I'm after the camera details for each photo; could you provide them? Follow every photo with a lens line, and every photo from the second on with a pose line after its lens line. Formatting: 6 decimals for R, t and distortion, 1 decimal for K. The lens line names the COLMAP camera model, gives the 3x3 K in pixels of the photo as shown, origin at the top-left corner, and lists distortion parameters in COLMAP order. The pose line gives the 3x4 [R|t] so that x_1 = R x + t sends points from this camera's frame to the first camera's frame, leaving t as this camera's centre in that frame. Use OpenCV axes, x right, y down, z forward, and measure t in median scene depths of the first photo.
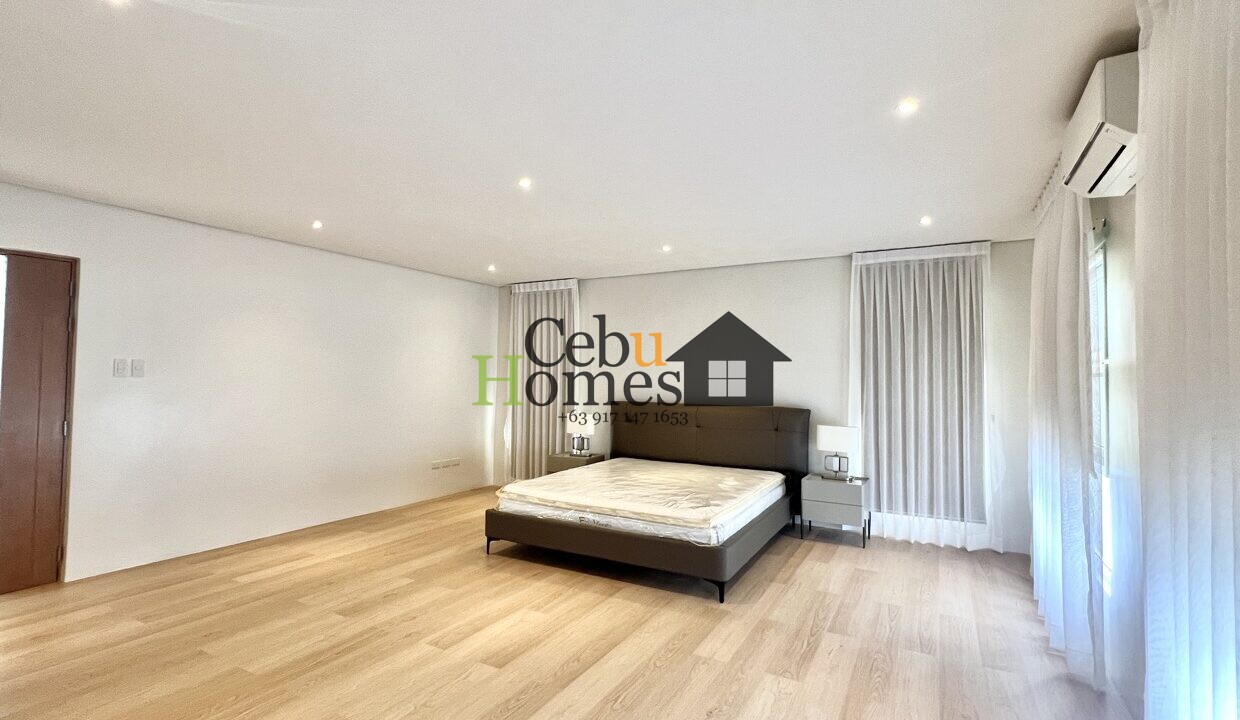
lens RADIAL K [[570.5, 0, 614.4], [0, 570.5, 357.6], [0, 0, 1]] dist [-0.002125, -0.000112]
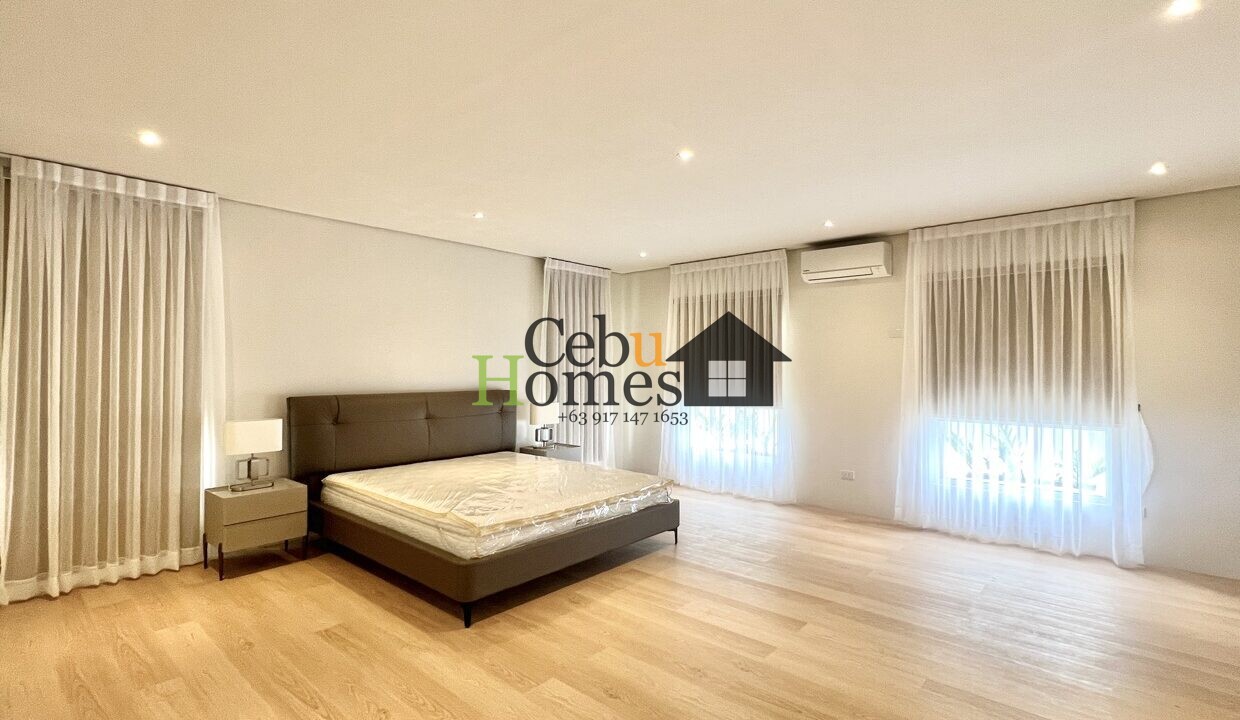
lens RADIAL K [[570.5, 0, 613.7], [0, 570.5, 361.4], [0, 0, 1]] dist [-0.002125, -0.000112]
pose [[0.204000, -0.001779, 0.978969, -0.936073], [-0.035532, 0.999326, 0.009220, 0.023620], [-0.978326, -0.036666, 0.203799, 0.791055]]
